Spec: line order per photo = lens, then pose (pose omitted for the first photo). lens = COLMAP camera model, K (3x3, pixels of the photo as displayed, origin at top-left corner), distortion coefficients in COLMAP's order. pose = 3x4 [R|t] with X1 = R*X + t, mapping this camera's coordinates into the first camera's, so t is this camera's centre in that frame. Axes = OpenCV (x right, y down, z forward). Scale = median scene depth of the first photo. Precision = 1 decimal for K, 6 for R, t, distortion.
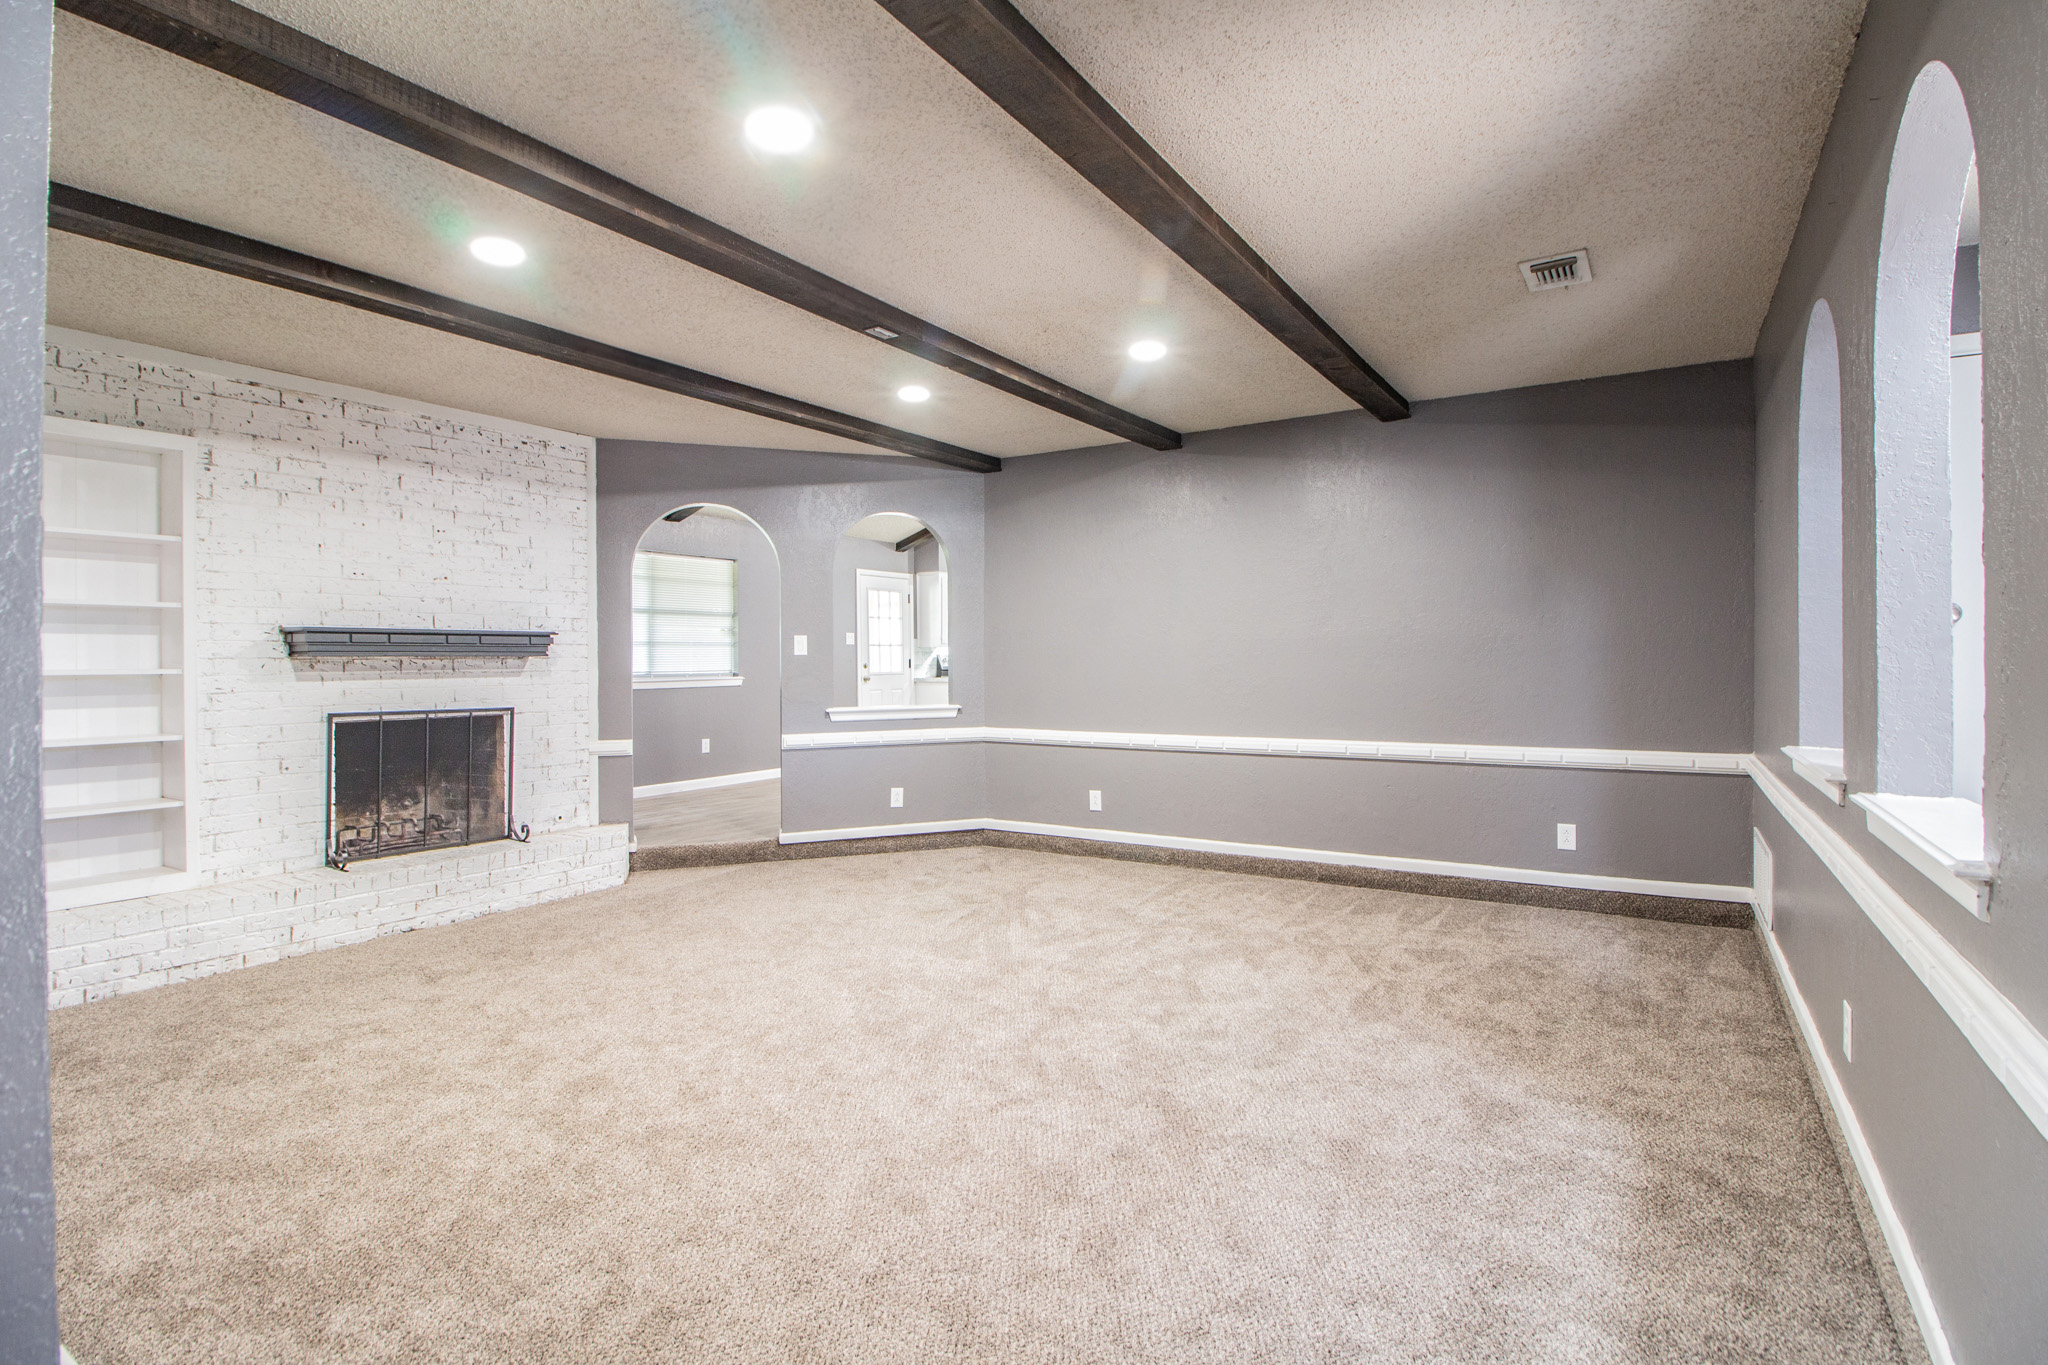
lens RADIAL K [[970.4, 0, 1012.9], [0, 970.4, 658.4], [0, 0, 1]] dist [0.000998, -0.012874]
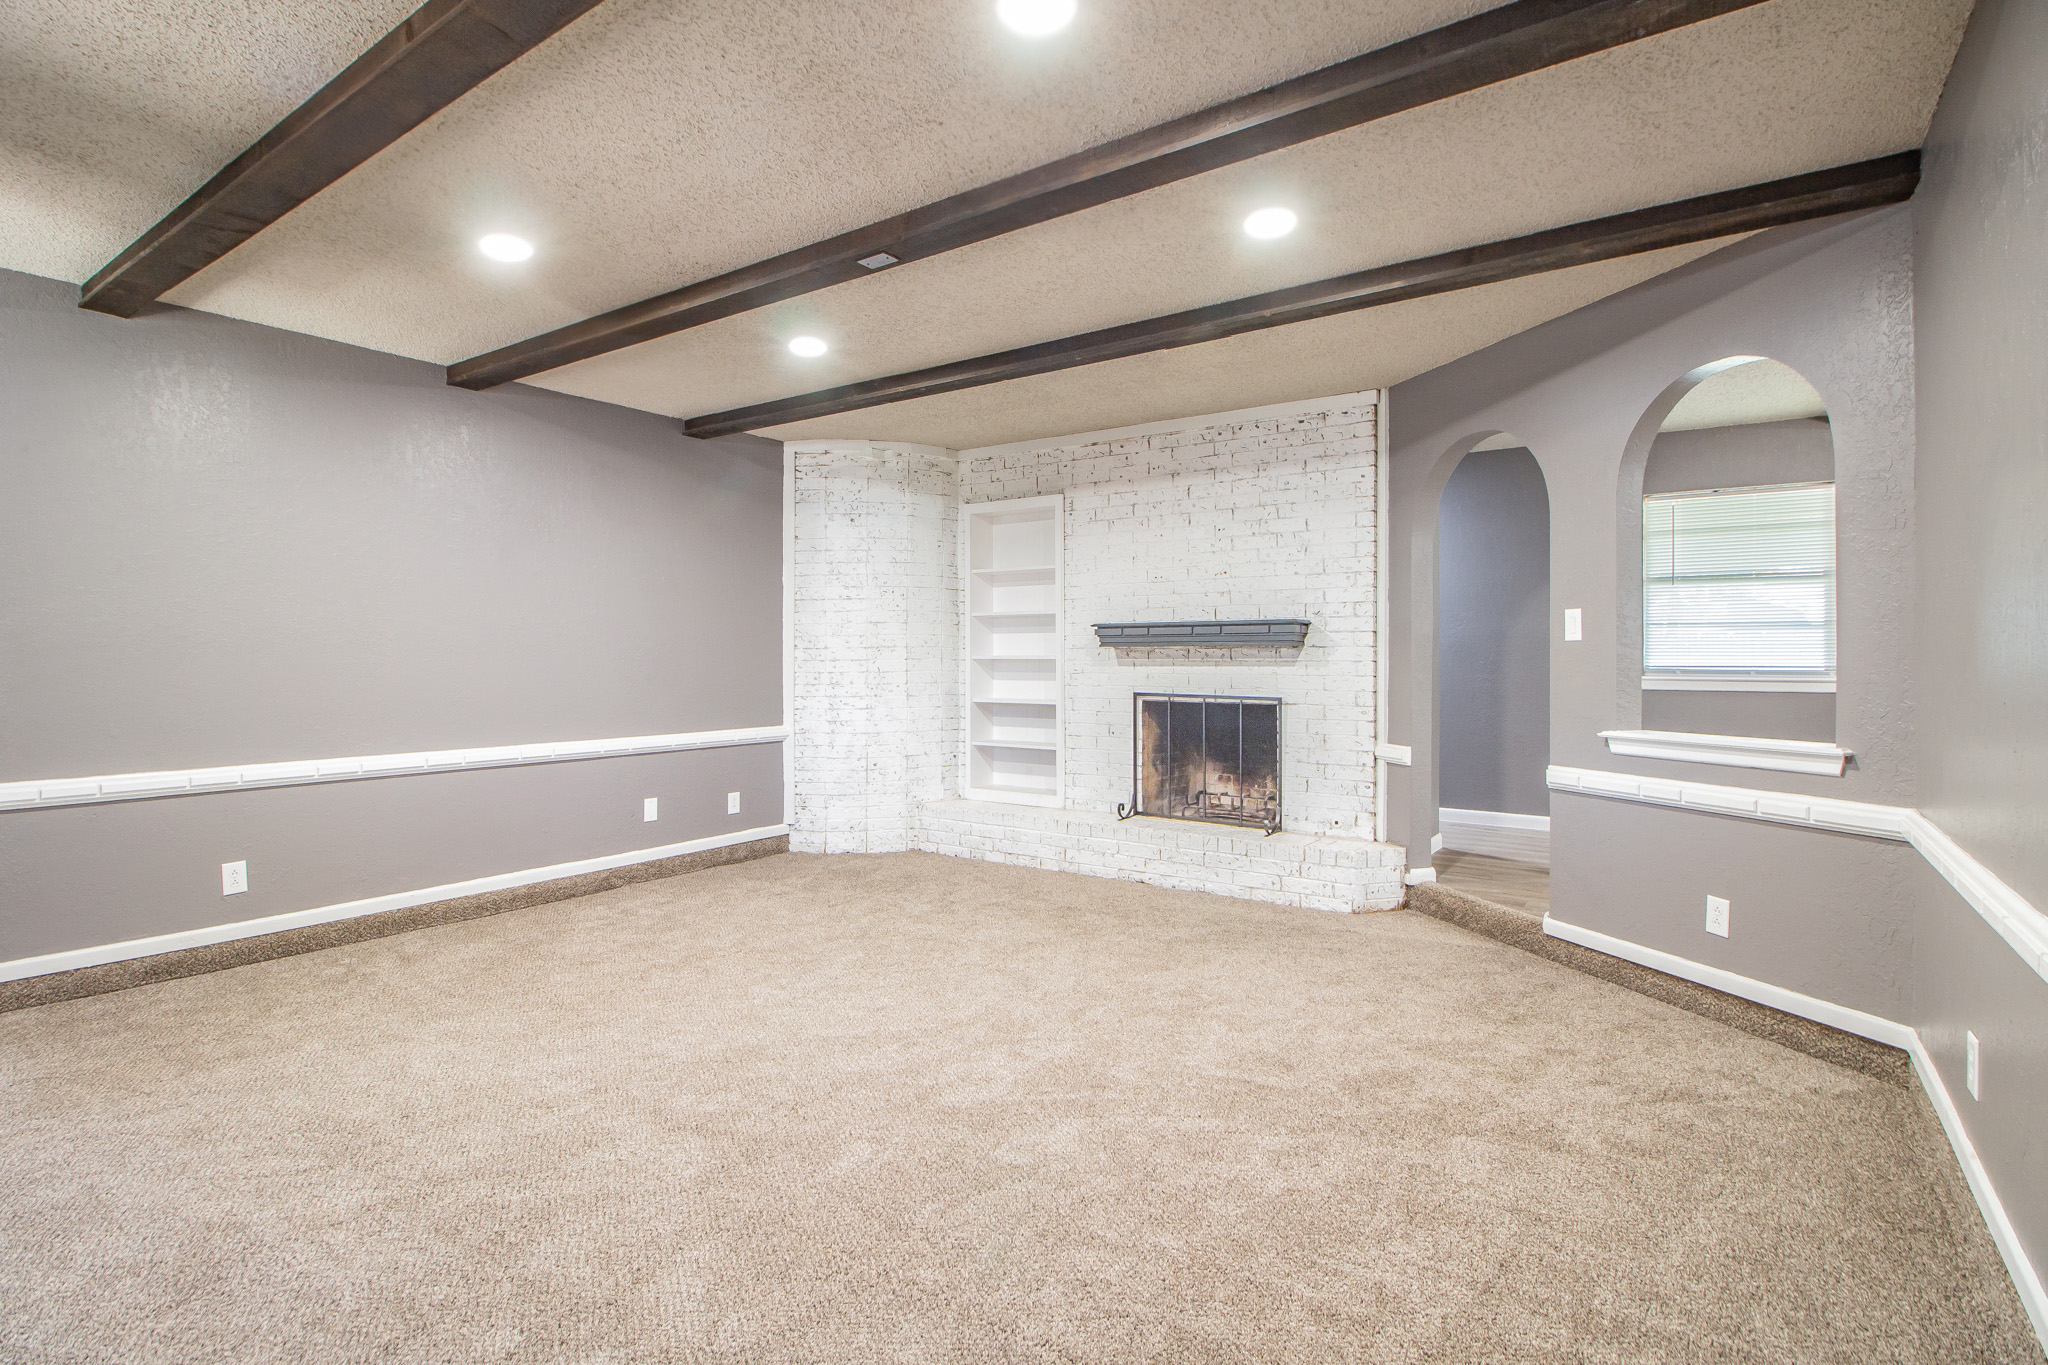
lens RADIAL K [[970.4, 0, 1012.9], [0, 970.4, 658.4], [0, 0, 1]] dist [0.000998, -0.012874]
pose [[-0.020539, 0.007603, -0.999760, 0.508057], [0.001924, 0.999970, 0.007565, 0.003279], [0.999787, -0.001768, -0.020553, 0.816048]]
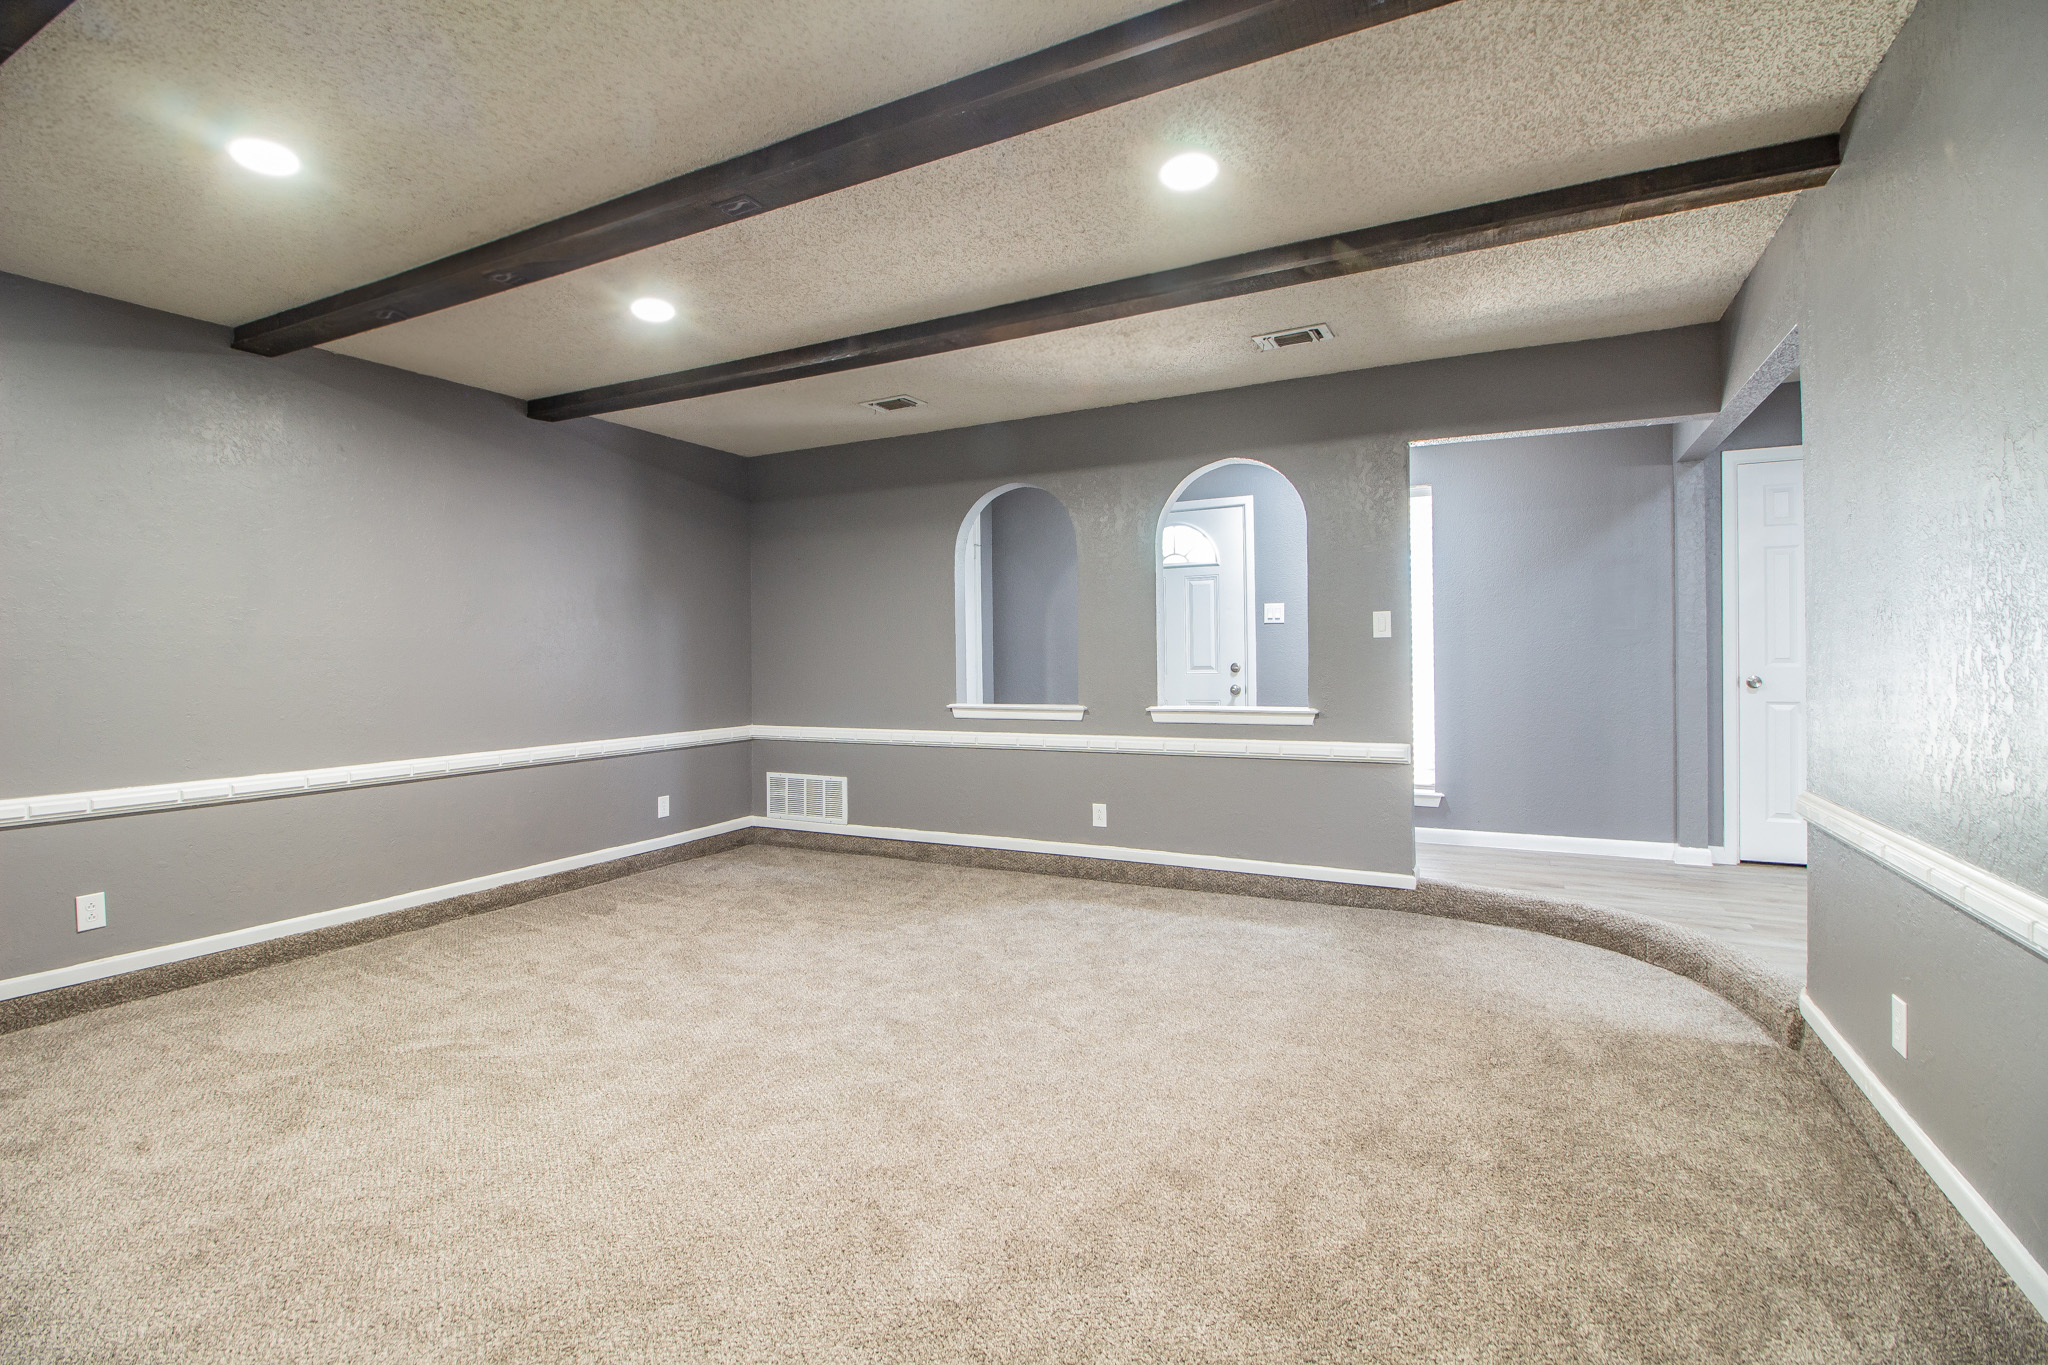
lens RADIAL K [[970.4, 0, 1012.9], [0, 970.4, 658.4], [0, 0, 1]] dist [0.000998, -0.012874]
pose [[-0.098499, 0.008147, 0.995104, -0.642238], [0.007994, 0.999941, -0.007396, 0.008902], [-0.995105, 0.007226, -0.098558, 0.632362]]
